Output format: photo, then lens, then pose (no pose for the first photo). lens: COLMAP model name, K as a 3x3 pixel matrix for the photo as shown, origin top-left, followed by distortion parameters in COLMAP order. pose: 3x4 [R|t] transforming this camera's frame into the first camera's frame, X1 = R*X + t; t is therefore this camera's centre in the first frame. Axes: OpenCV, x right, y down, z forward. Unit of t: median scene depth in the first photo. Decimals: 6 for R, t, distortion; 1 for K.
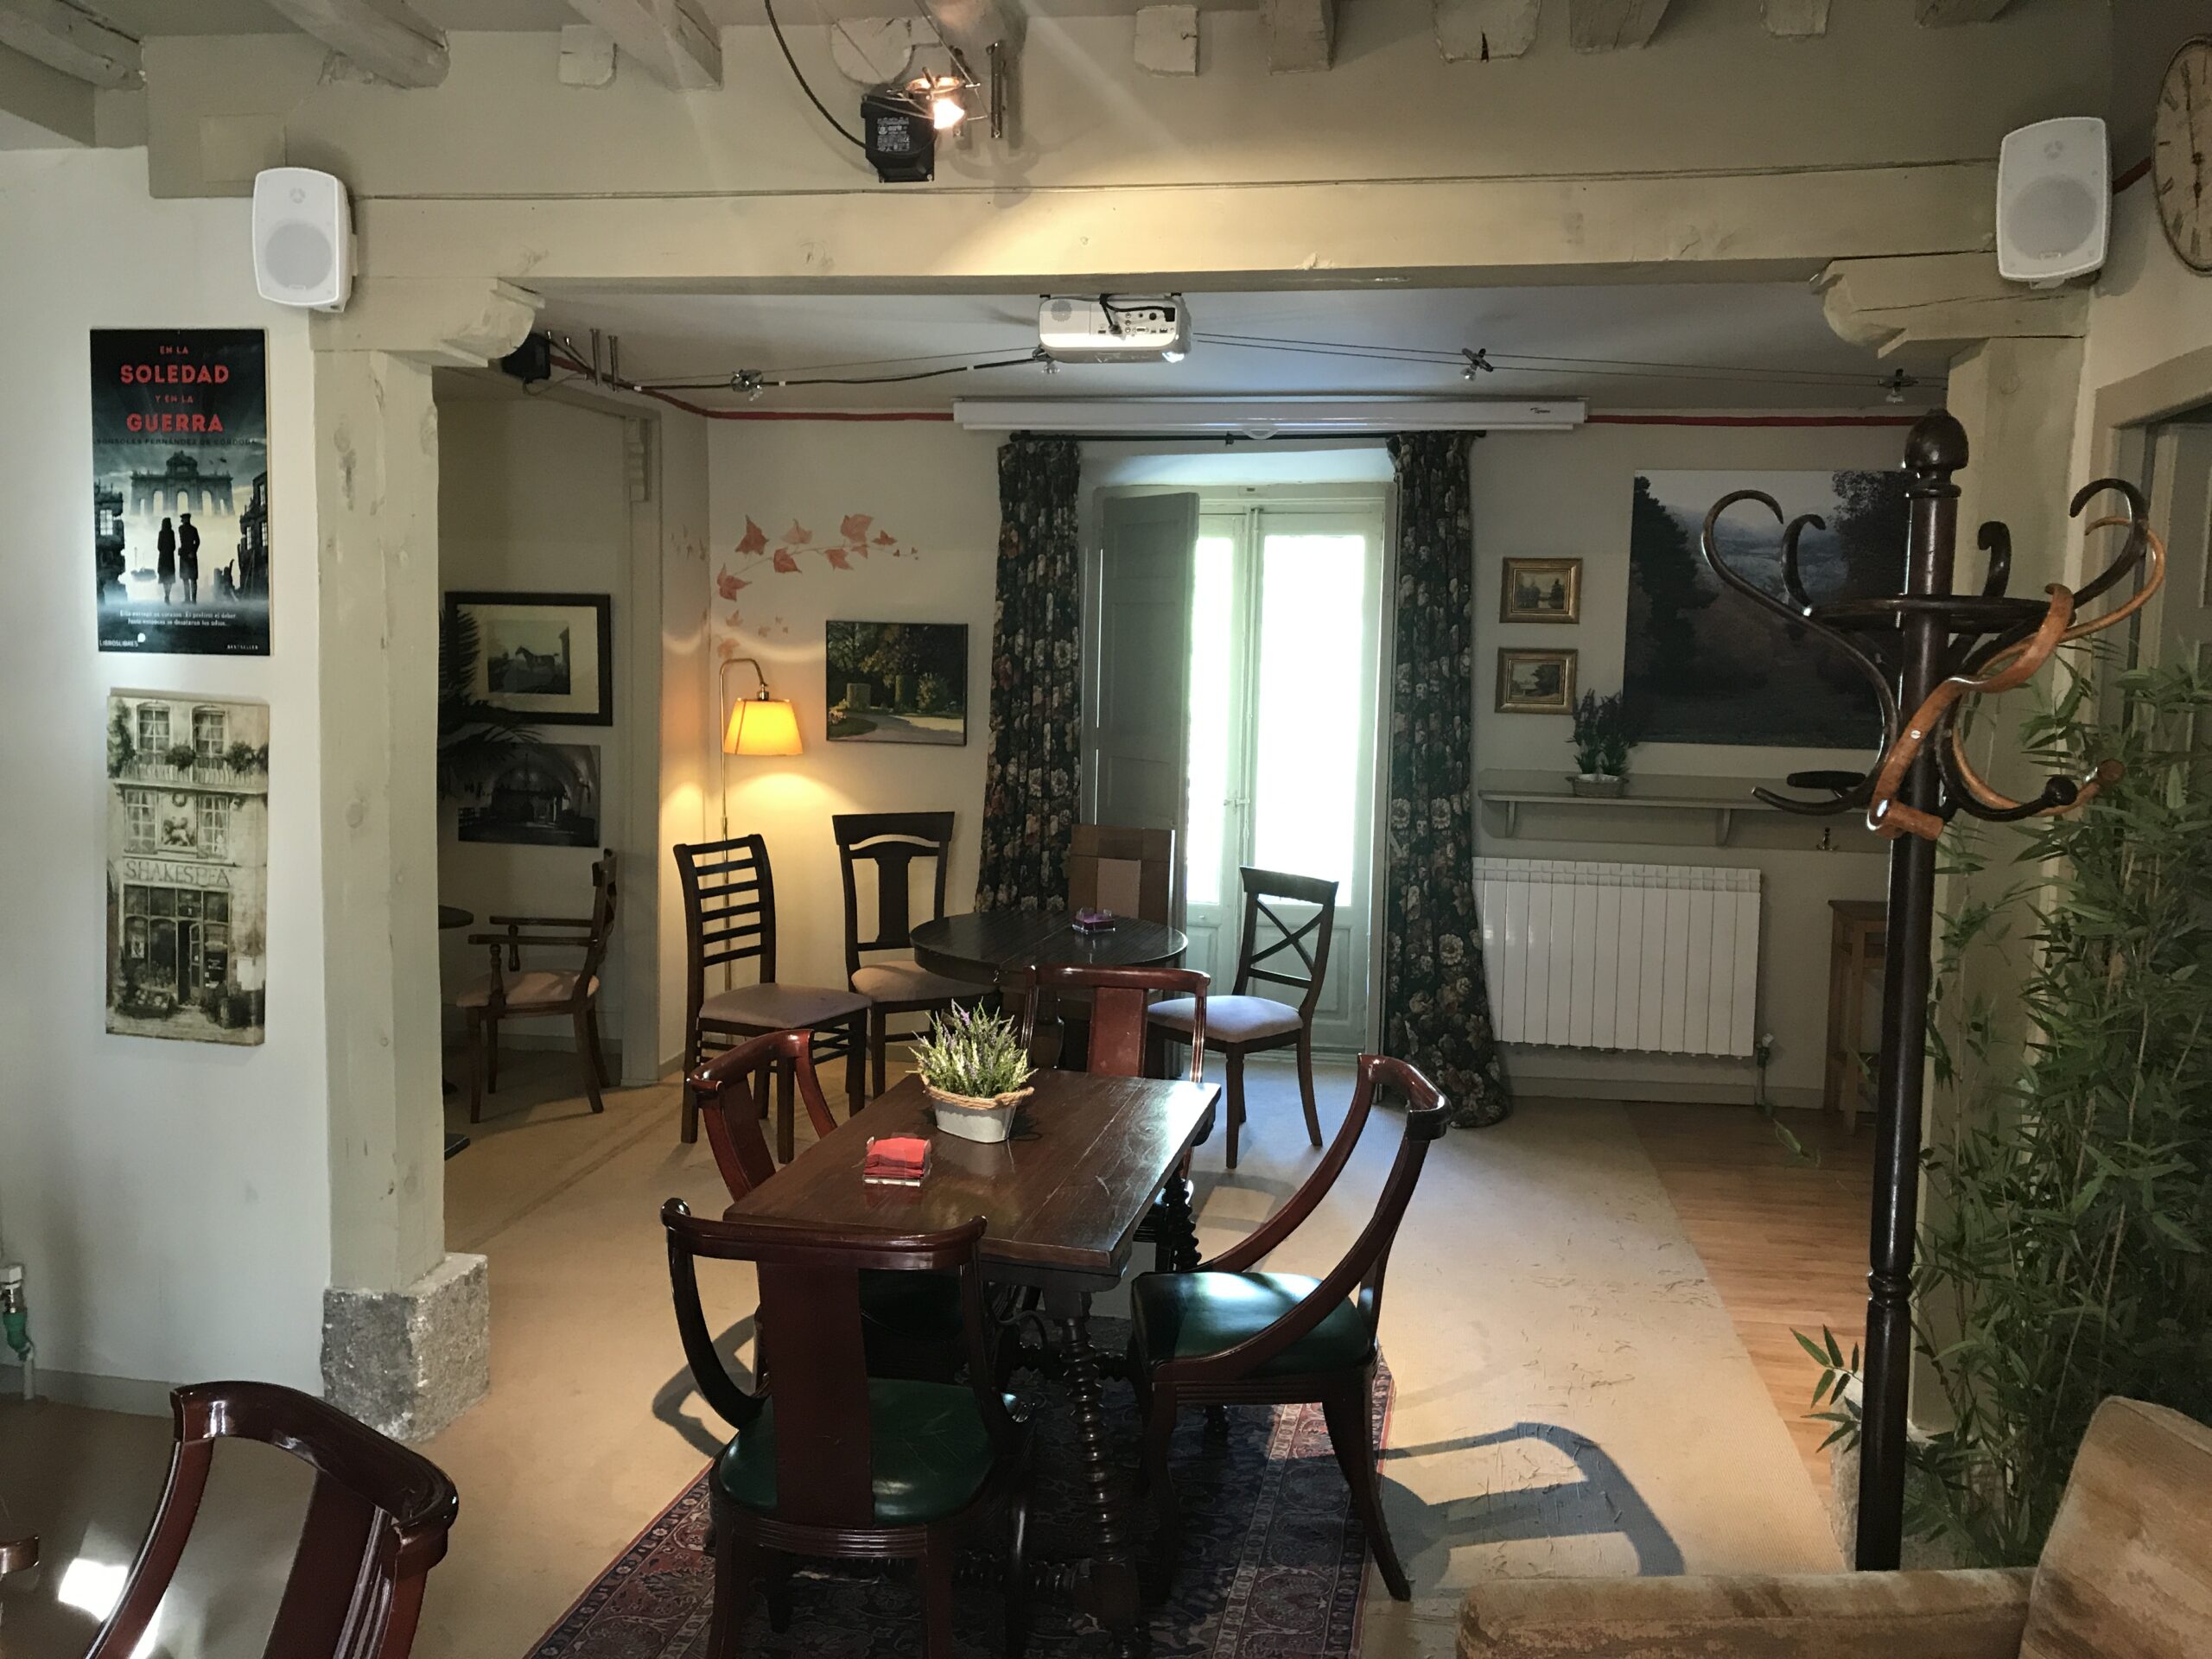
lens RADIAL K [[1840.7, 0, 1098.3], [0, 1840.7, 802.0], [0, 0, 1]] dist [0.105716, -0.140899]
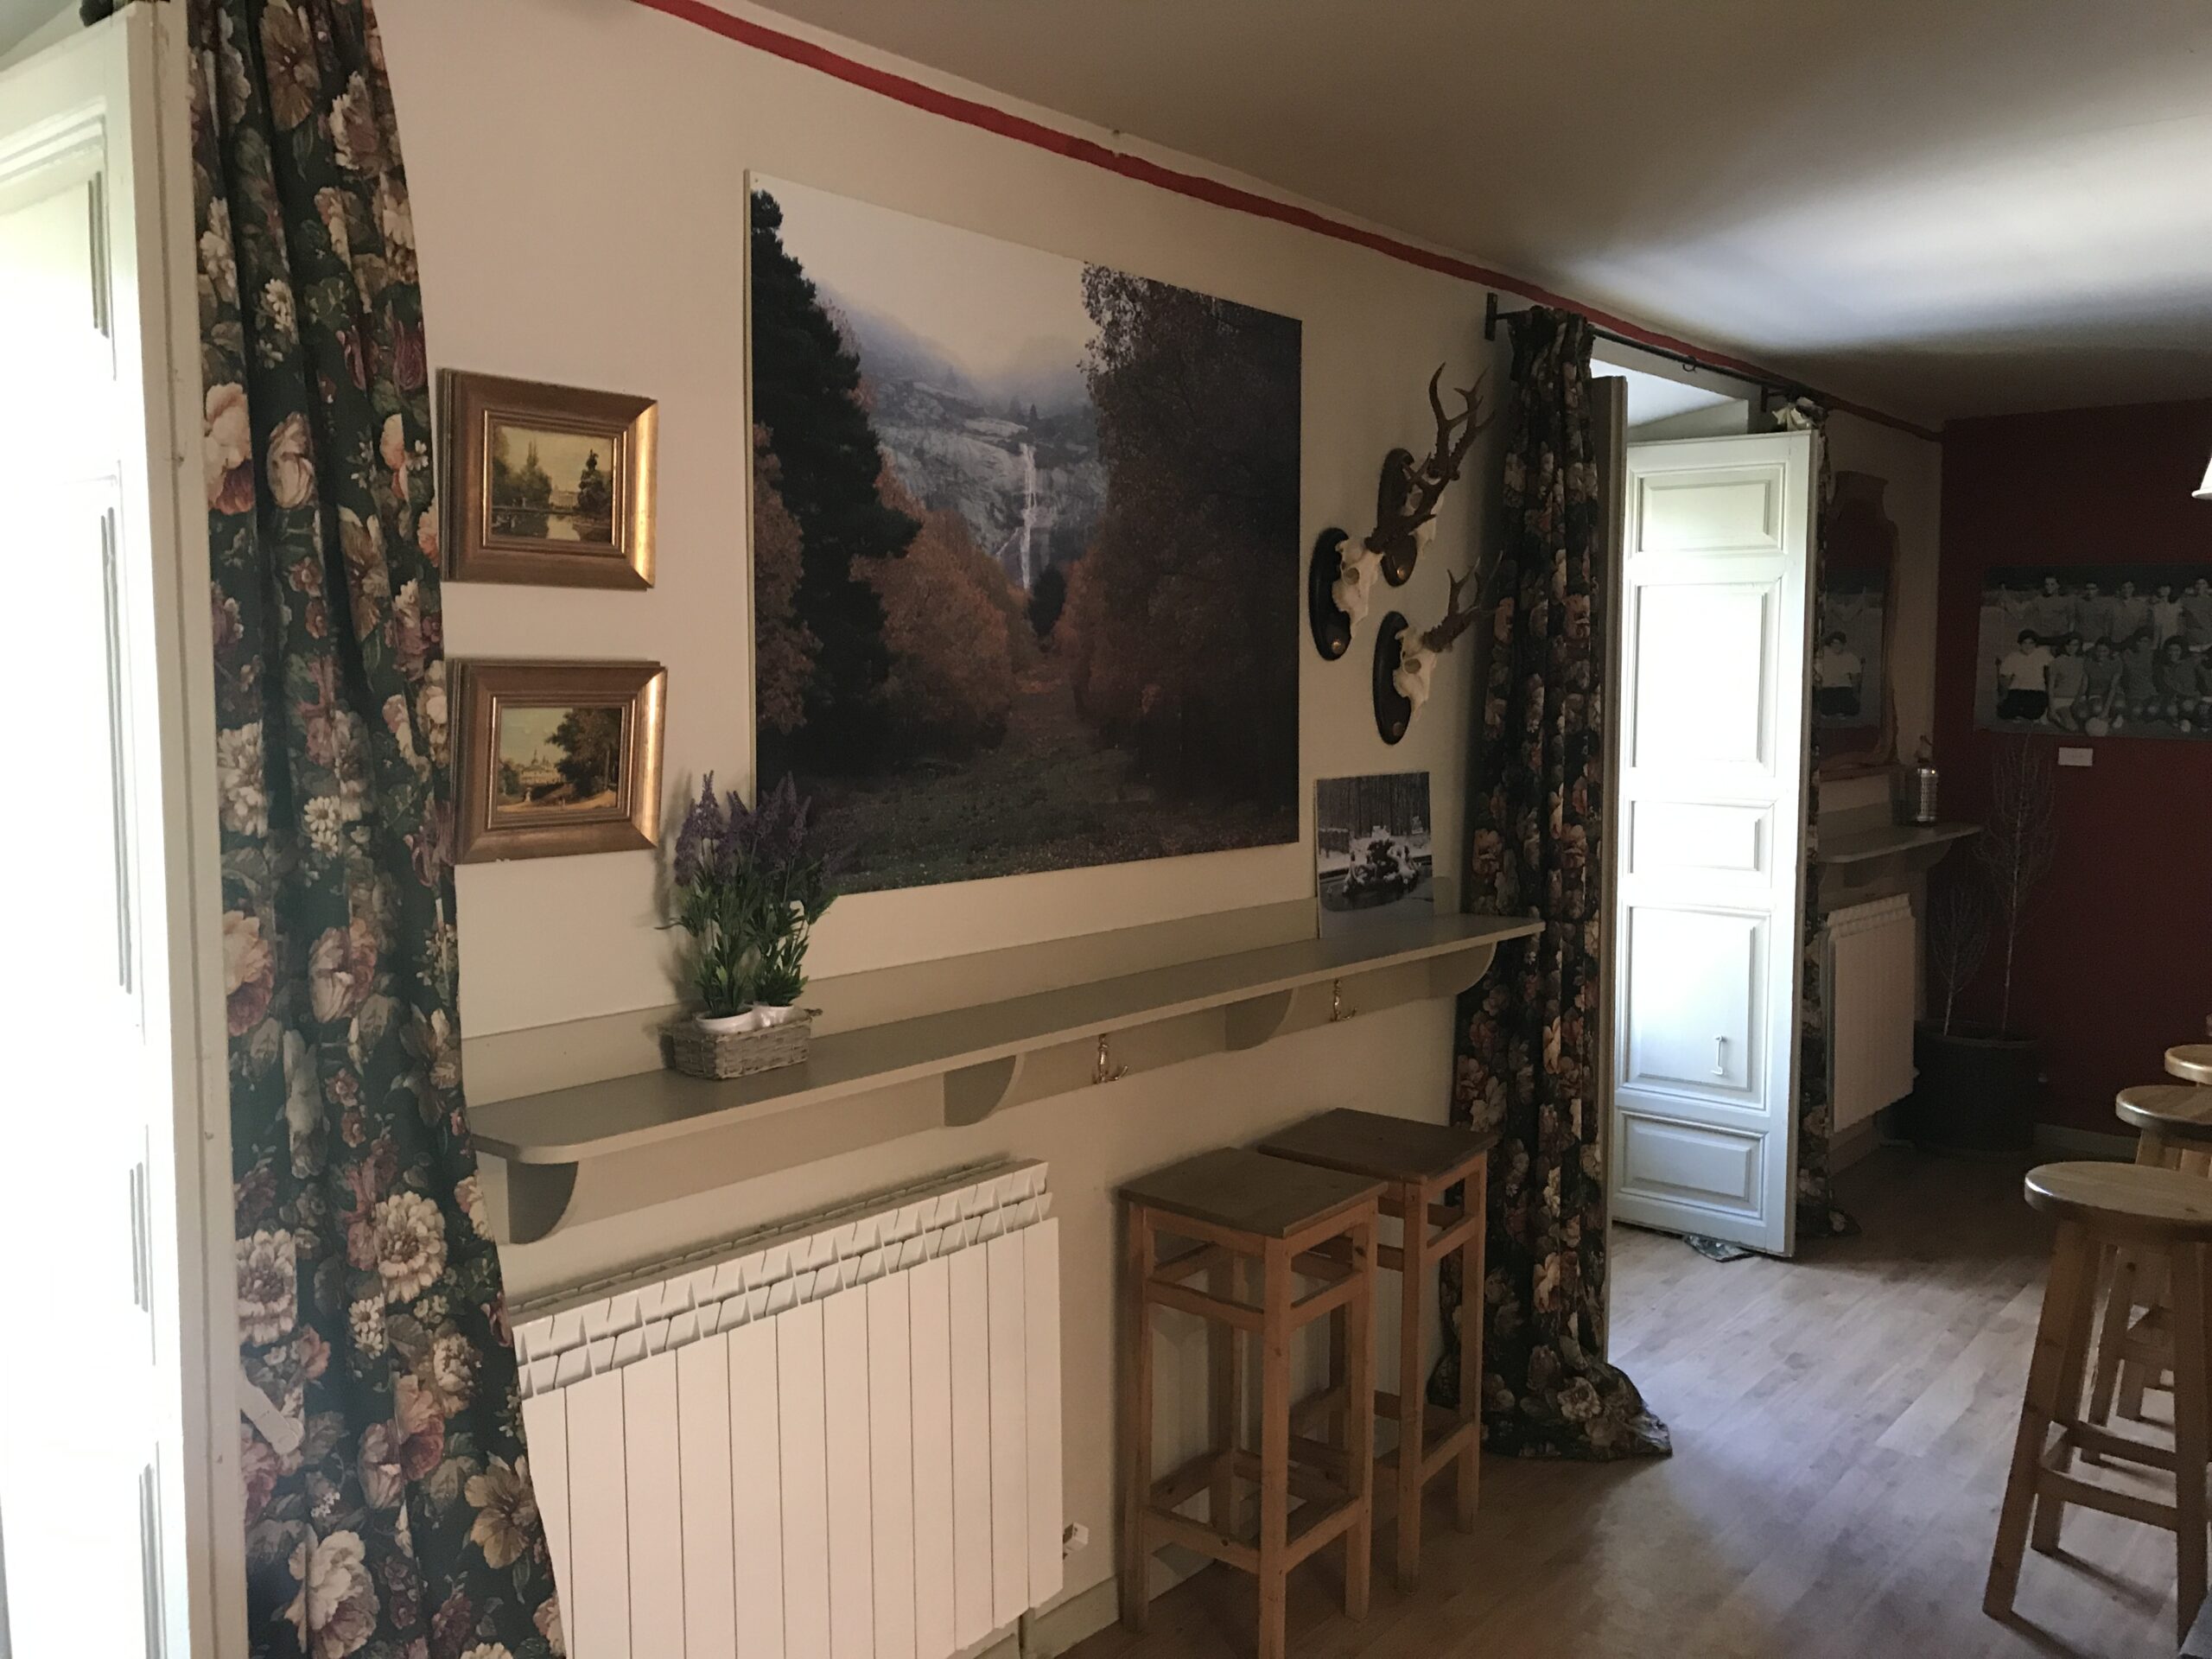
lens RADIAL K [[1840.7, 0, 1098.3], [0, 1840.7, 802.0], [0, 0, 1]] dist [0.105716, -0.140899]
pose [[0.506714, -0.082760, 0.858133, -0.001326], [0.082857, 0.995449, 0.047077, -0.066358], [-0.858123, 0.047248, 0.511265, 0.759960]]
